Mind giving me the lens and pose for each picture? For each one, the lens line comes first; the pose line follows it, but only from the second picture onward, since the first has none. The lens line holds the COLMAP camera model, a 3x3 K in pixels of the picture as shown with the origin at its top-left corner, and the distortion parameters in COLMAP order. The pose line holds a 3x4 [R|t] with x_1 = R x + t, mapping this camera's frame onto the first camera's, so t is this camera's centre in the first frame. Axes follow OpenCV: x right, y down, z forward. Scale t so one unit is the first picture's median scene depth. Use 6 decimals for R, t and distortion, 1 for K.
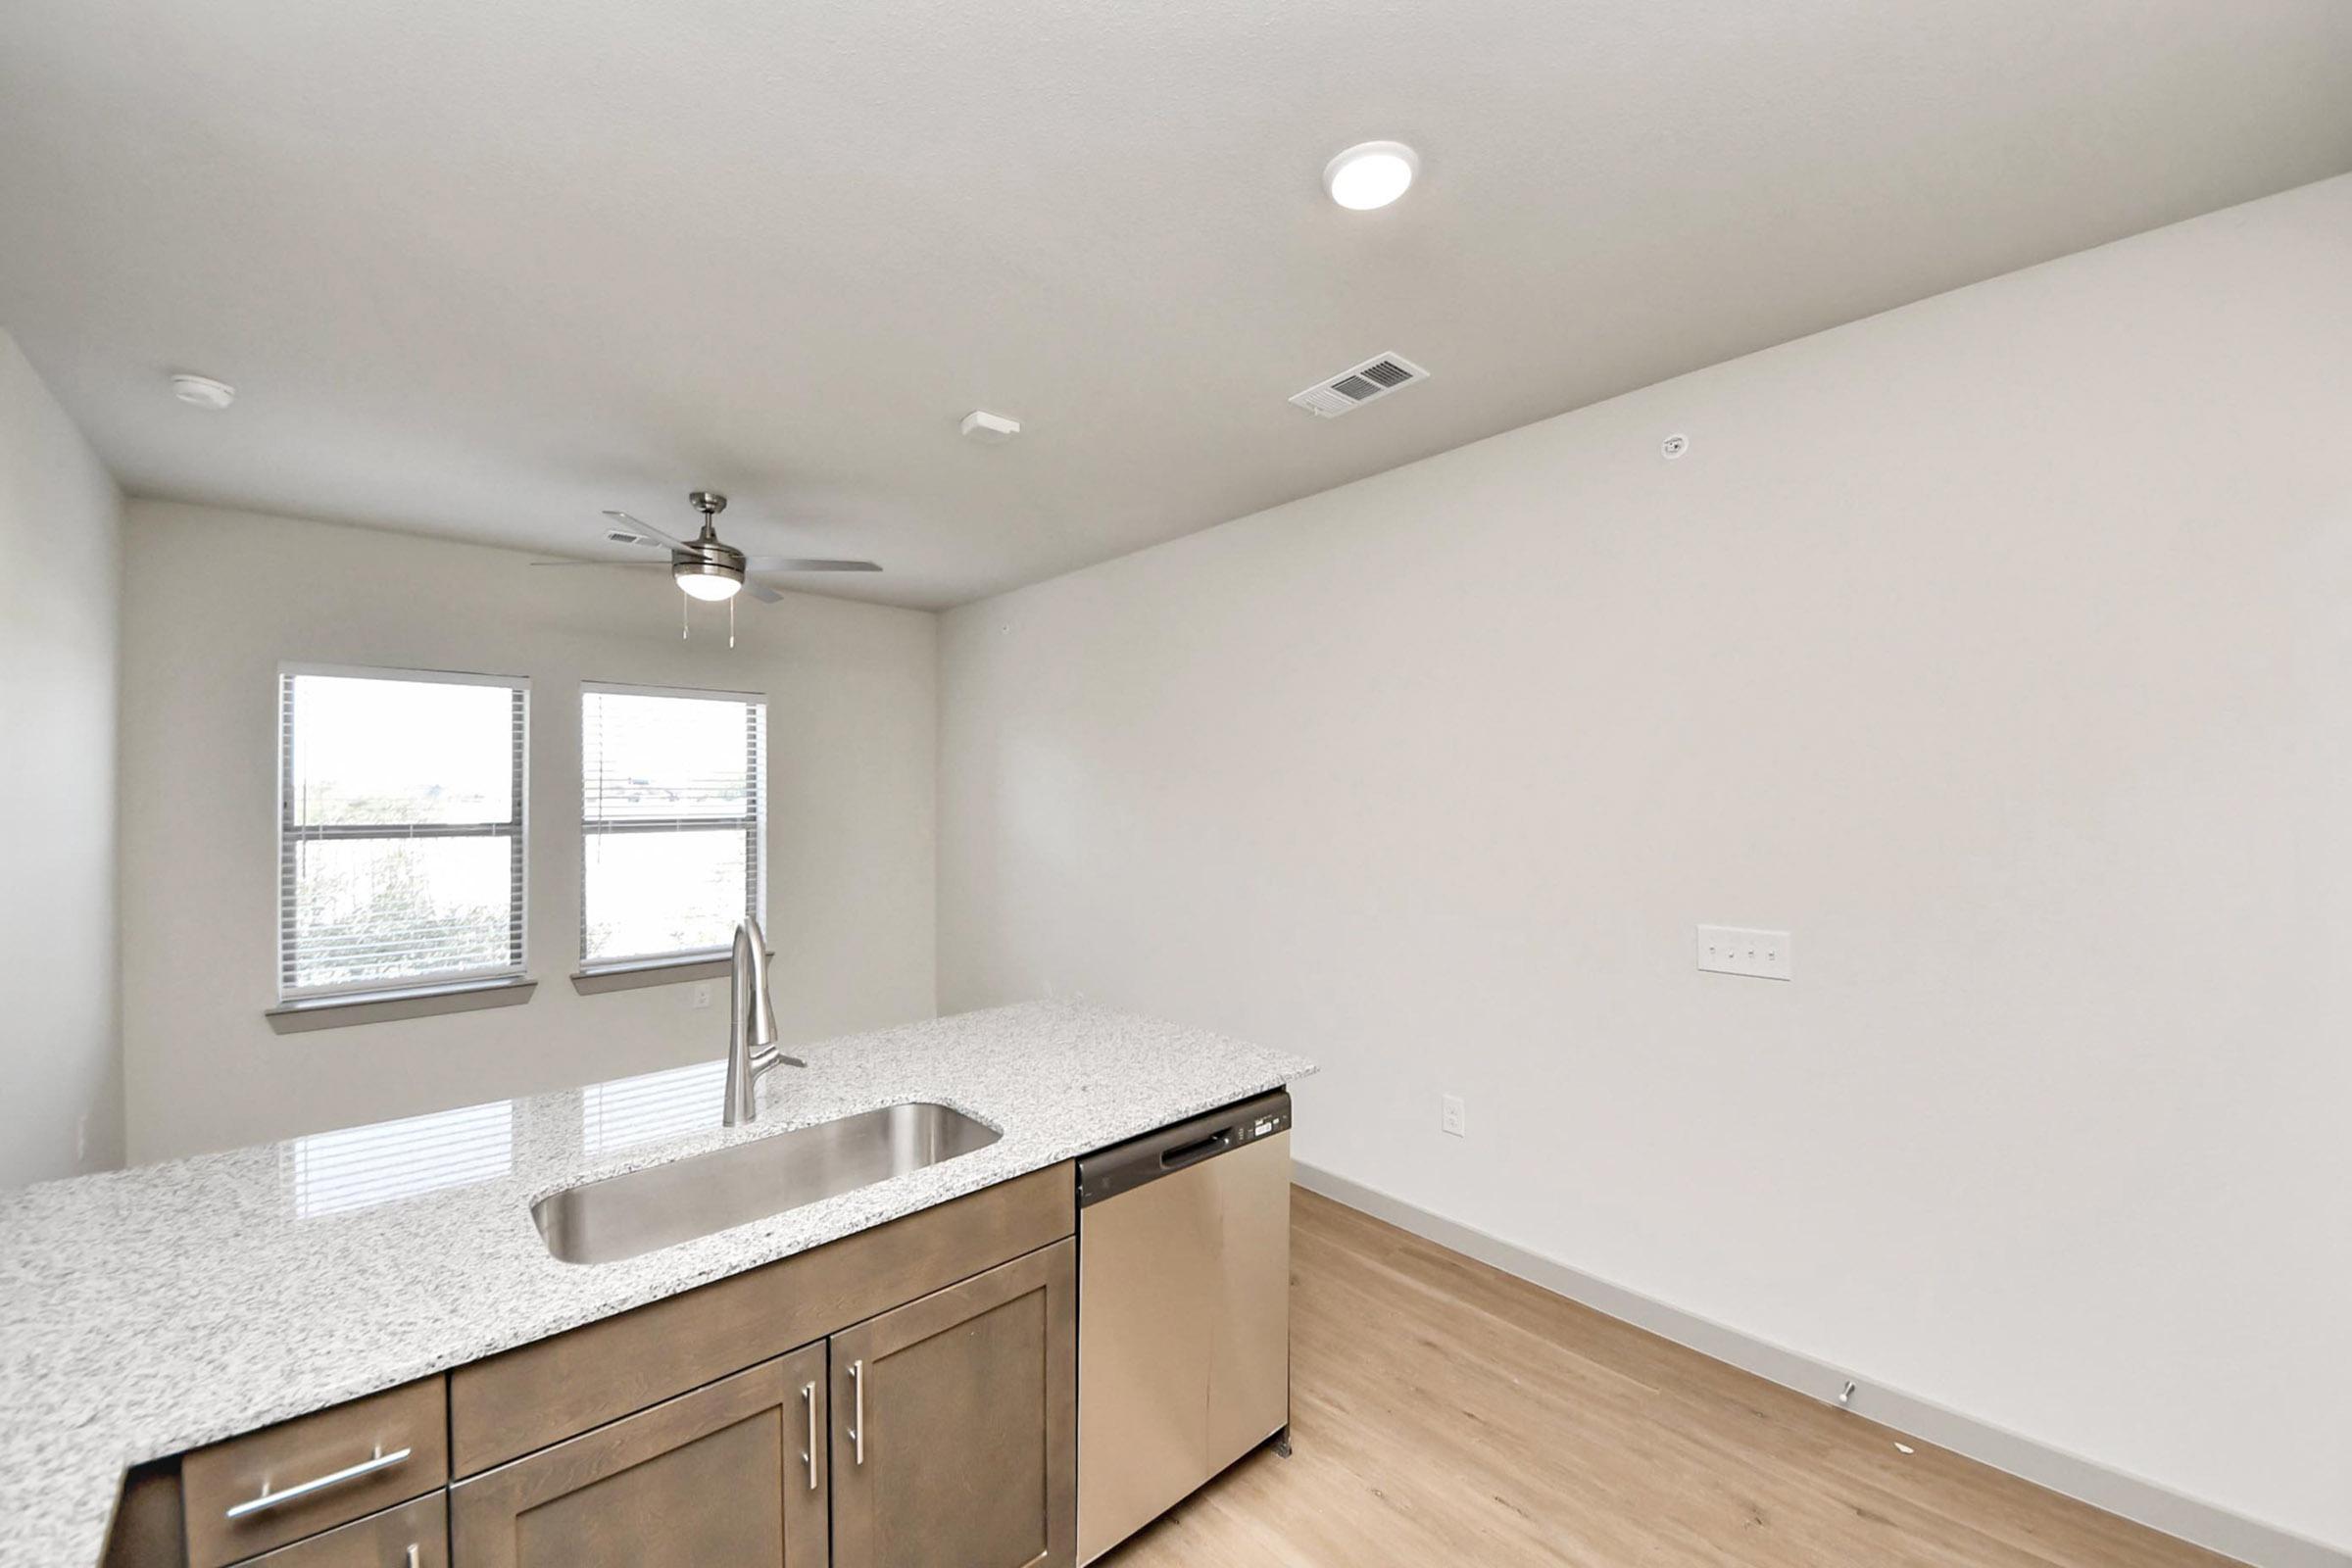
lens RADIAL K [[922.2, 0, 1176.4], [0, 922.2, 779.2], [0, 0, 1]] dist [-0.004353, -0.005098]
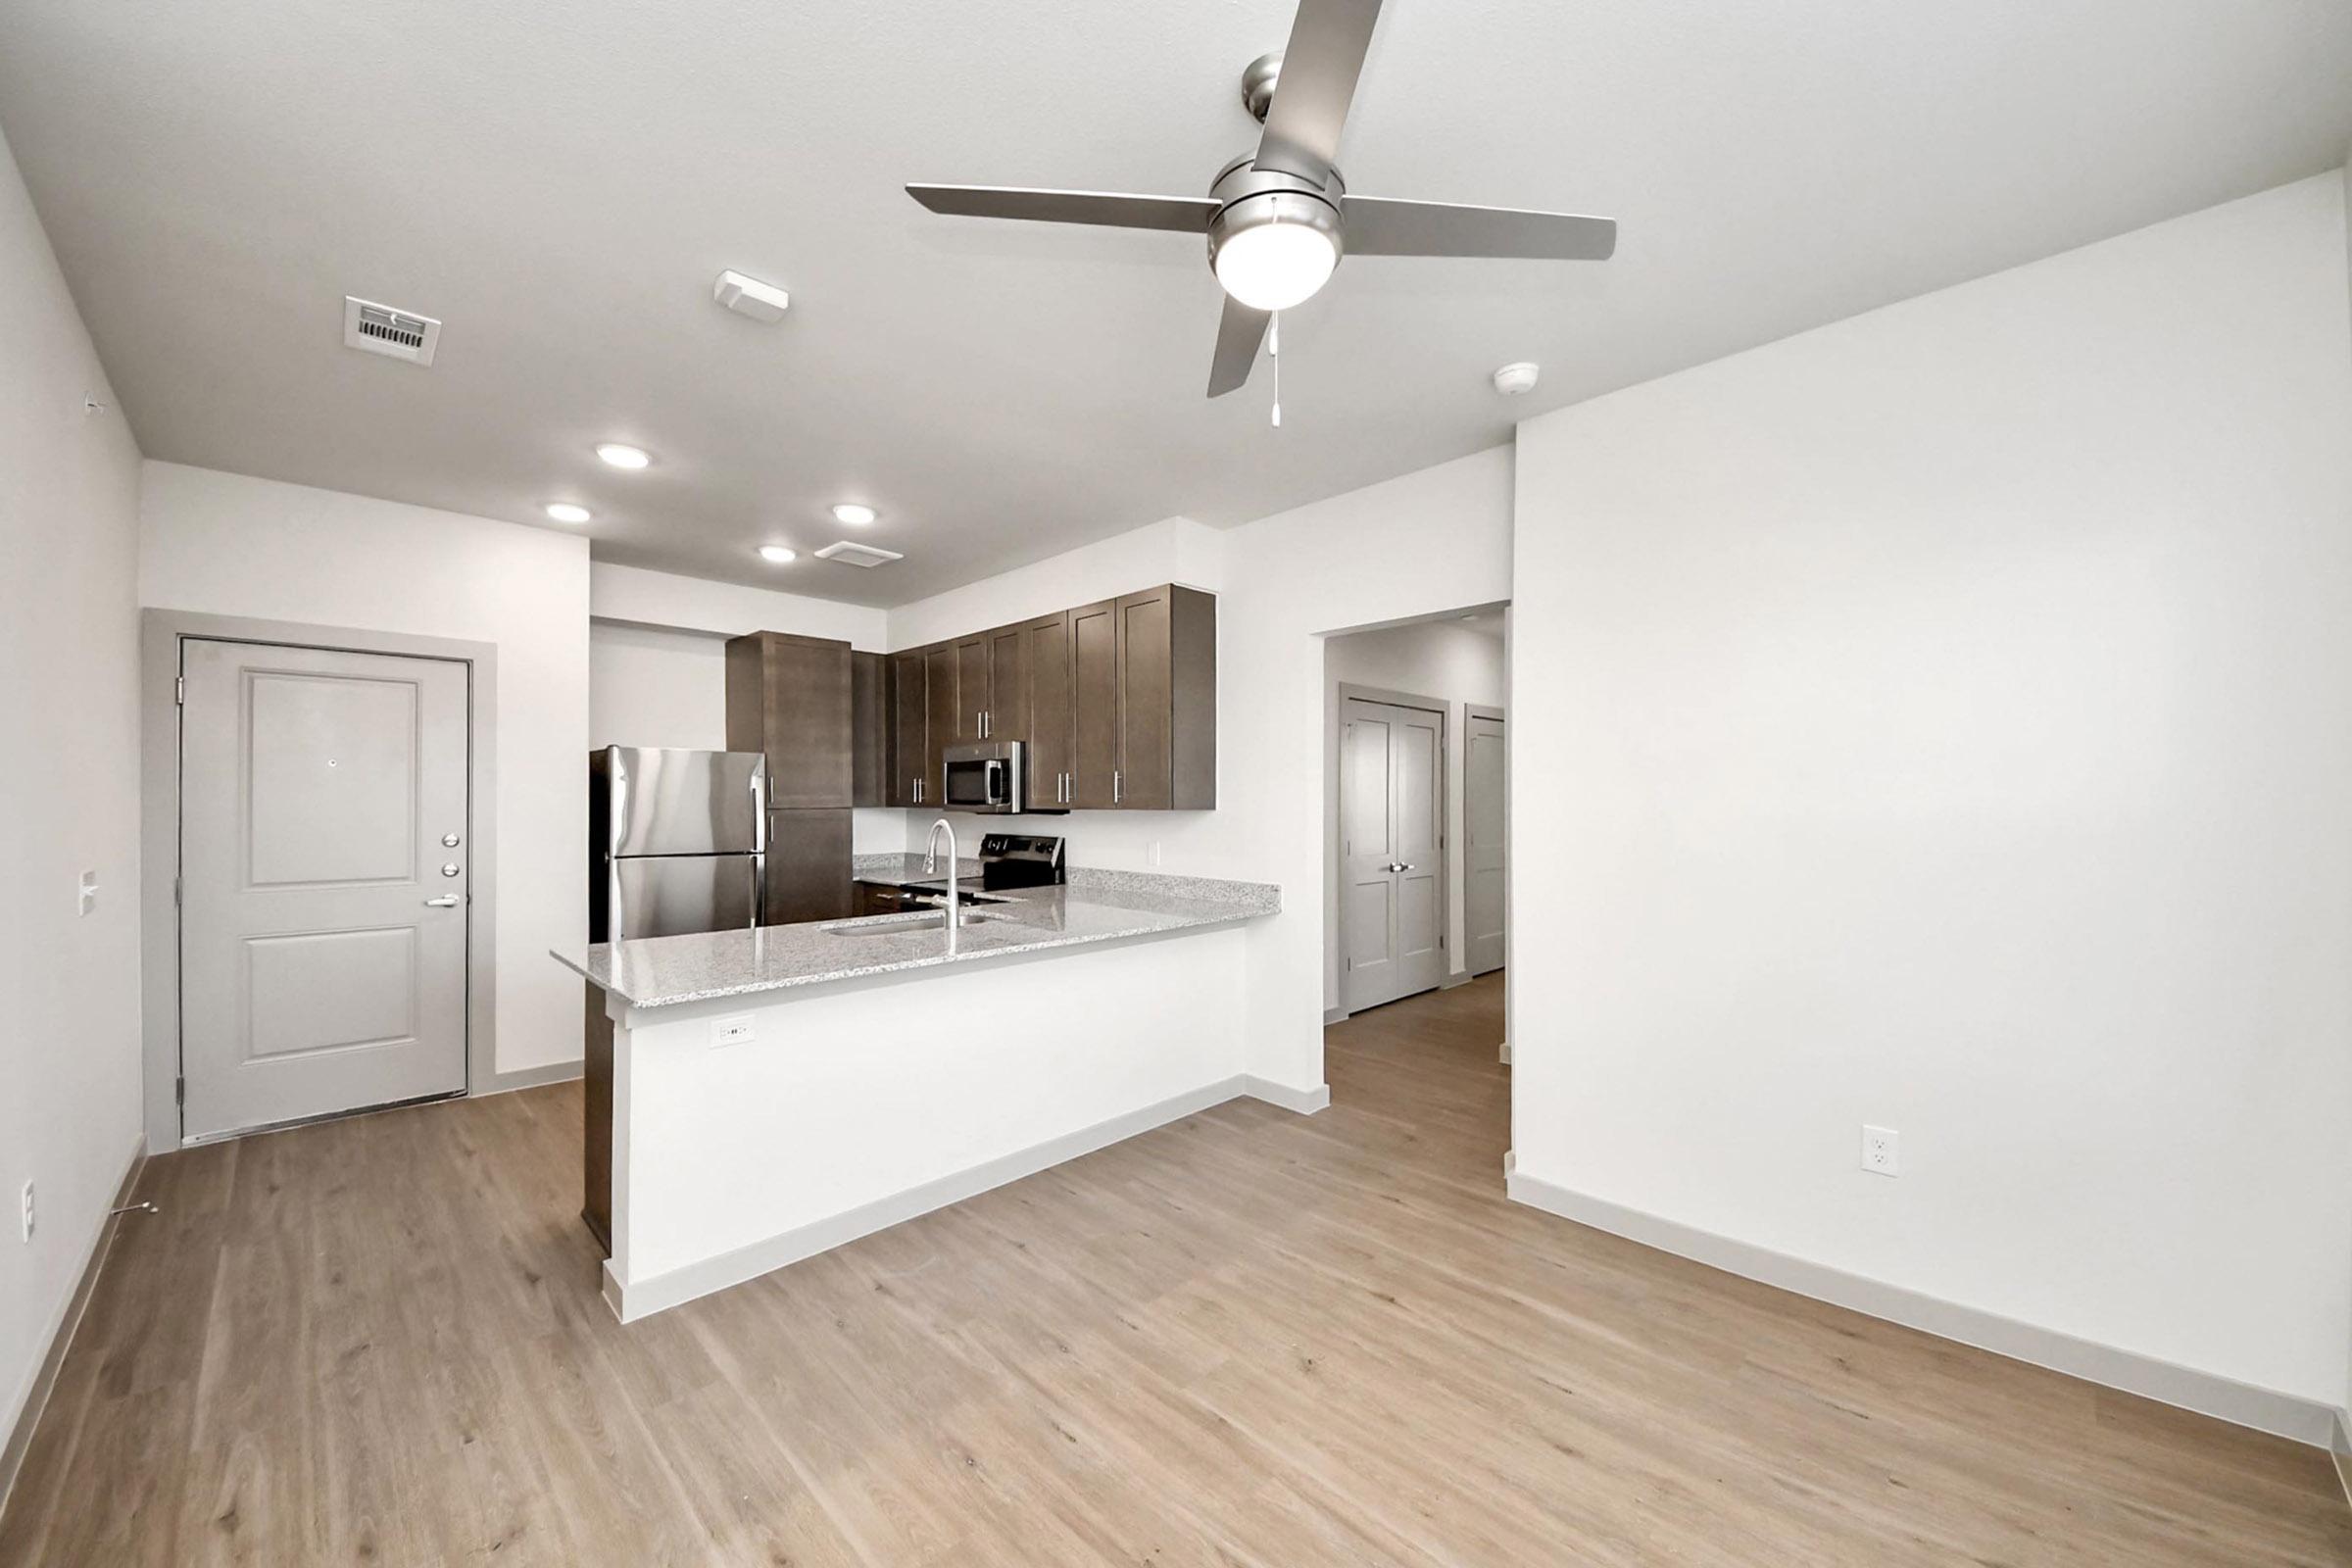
lens RADIAL K [[855.9, 0, 1190.8], [0, 855.9, 791.4], [0, 0, 1]] dist [0.011461, -0.010416]
pose [[-0.998315, 0.006880, -0.057614, -0.668567], [0.008439, 0.999603, -0.026872, 0.104802], [0.057406, -0.027313, -0.997977, 2.146482]]
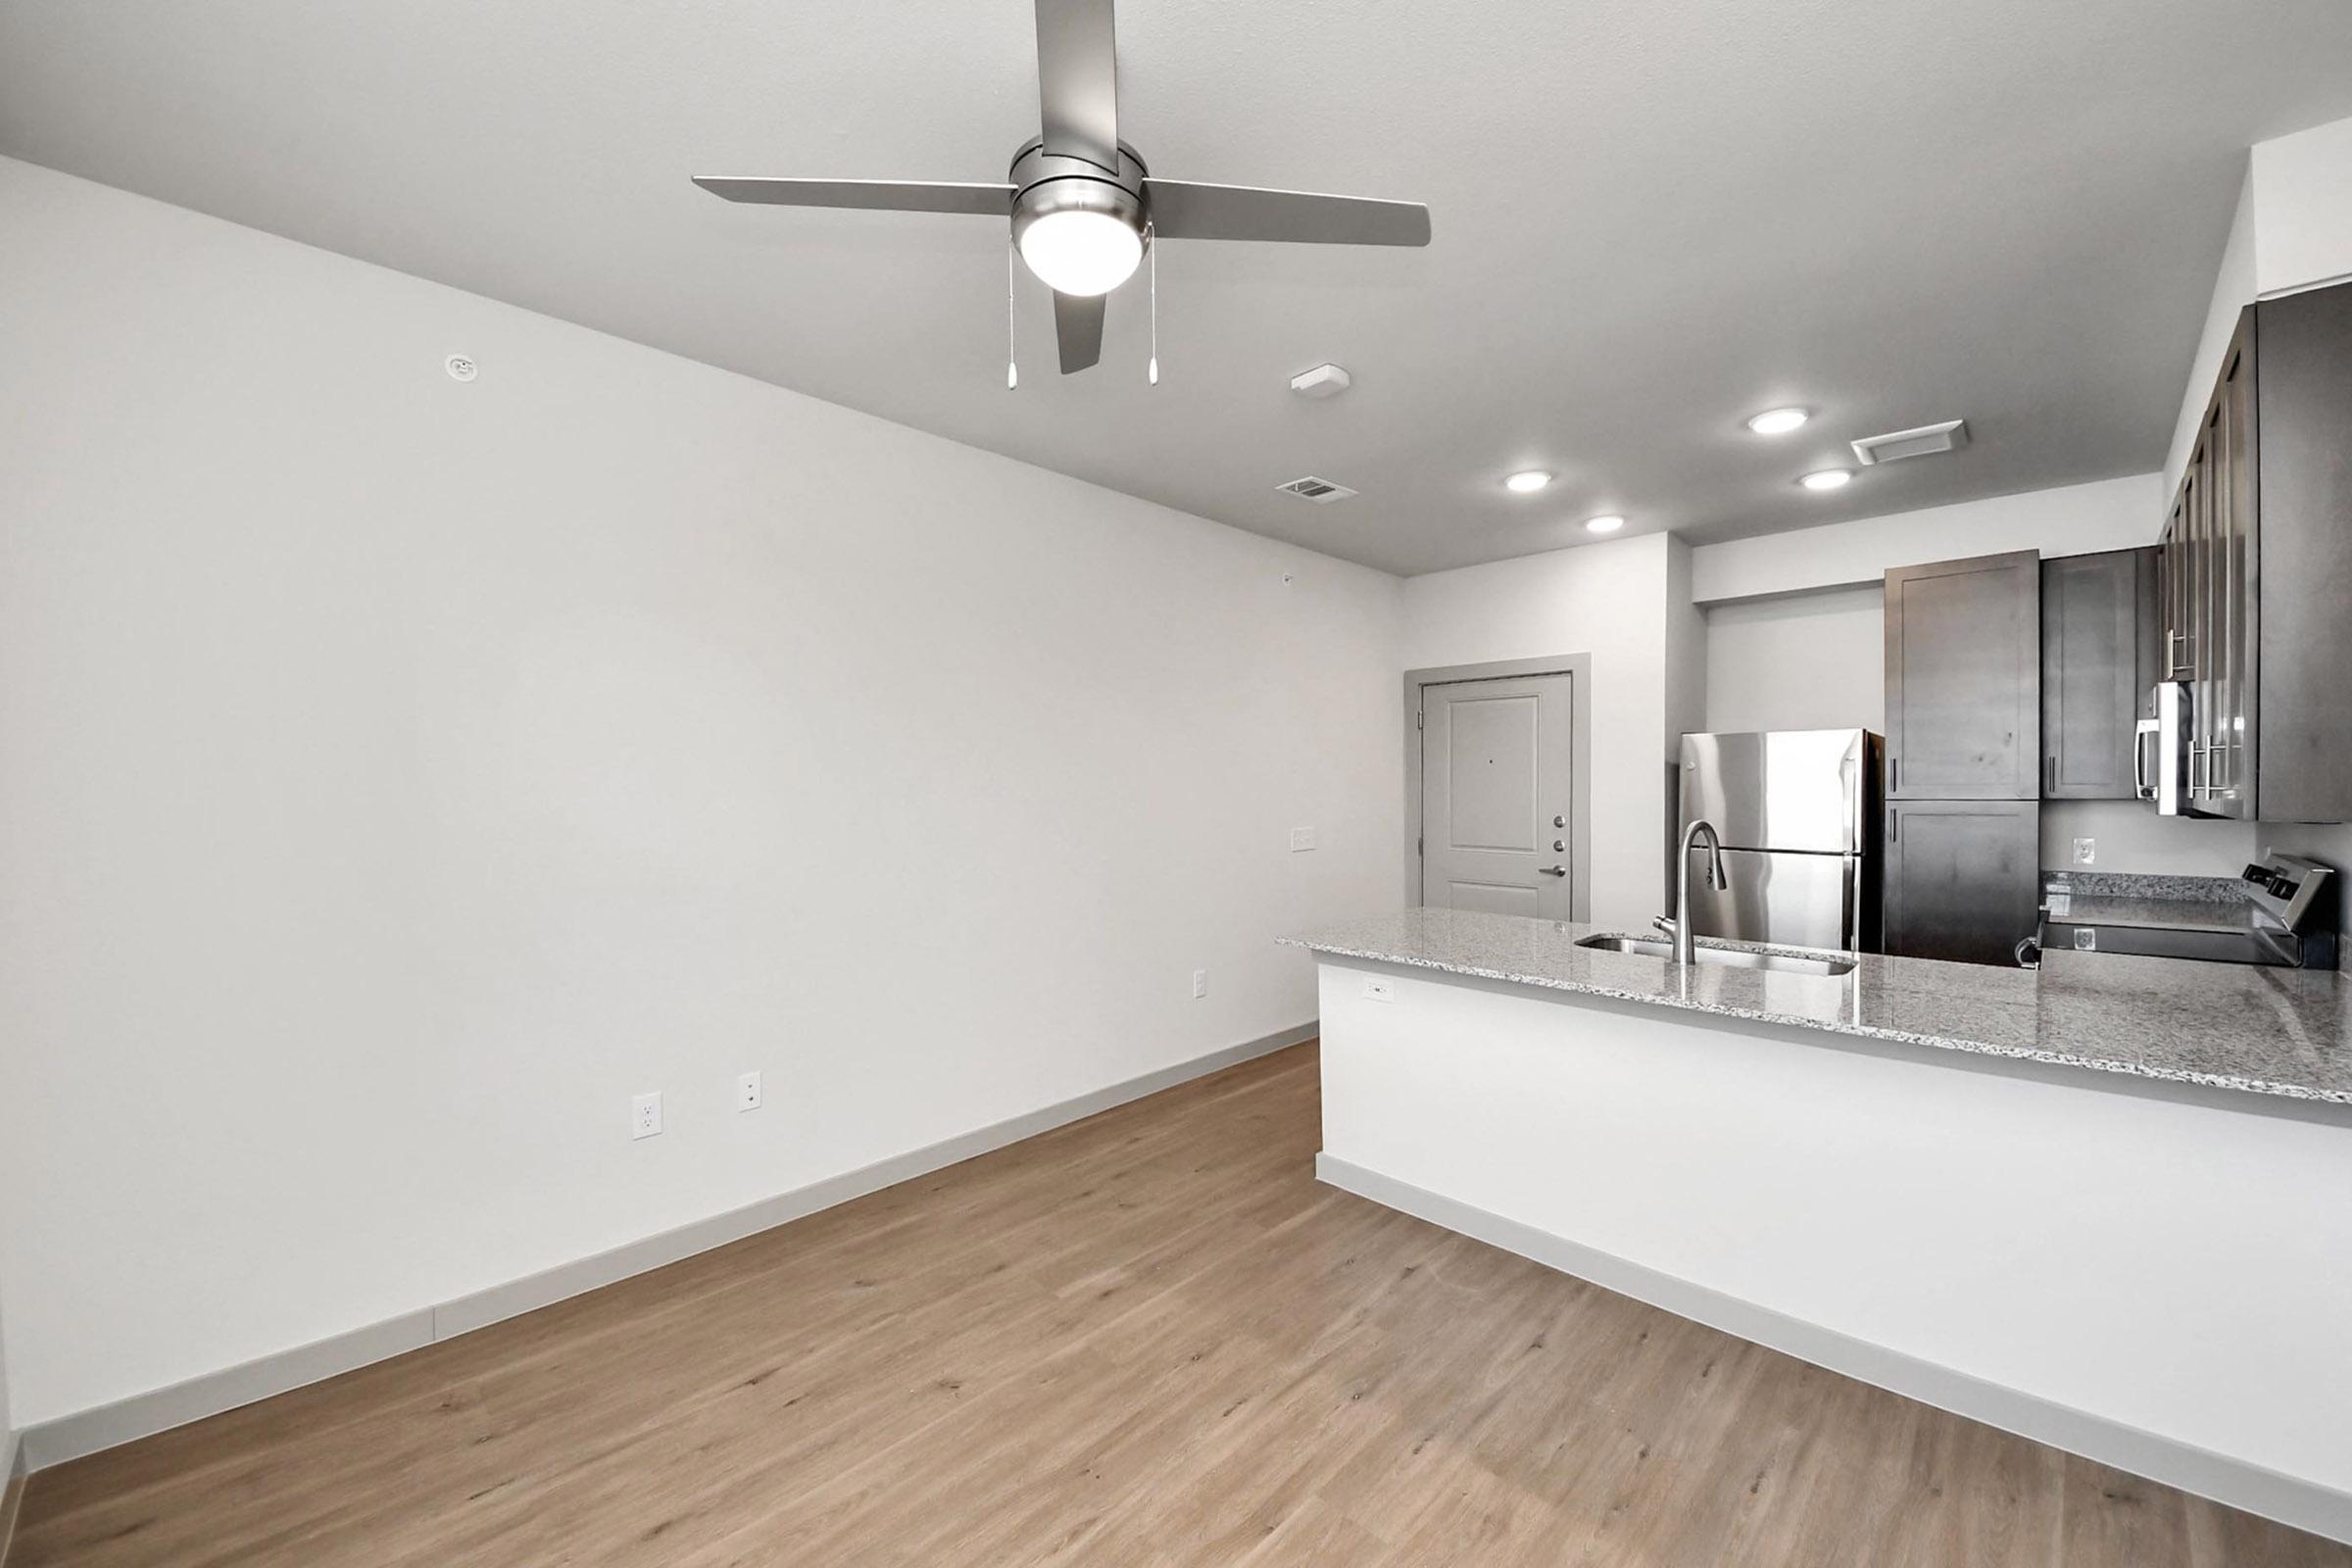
lens RADIAL K [[922.2, 0, 1165.5], [0, 922.2, 796.3], [0, 0, 1]] dist [-0.004353, -0.005098]
pose [[-0.052707, -0.008103, 0.998577, -1.462146], [-0.008639, 0.999933, 0.007658, 0.074353], [-0.998573, -0.008223, -0.052773, 1.463884]]
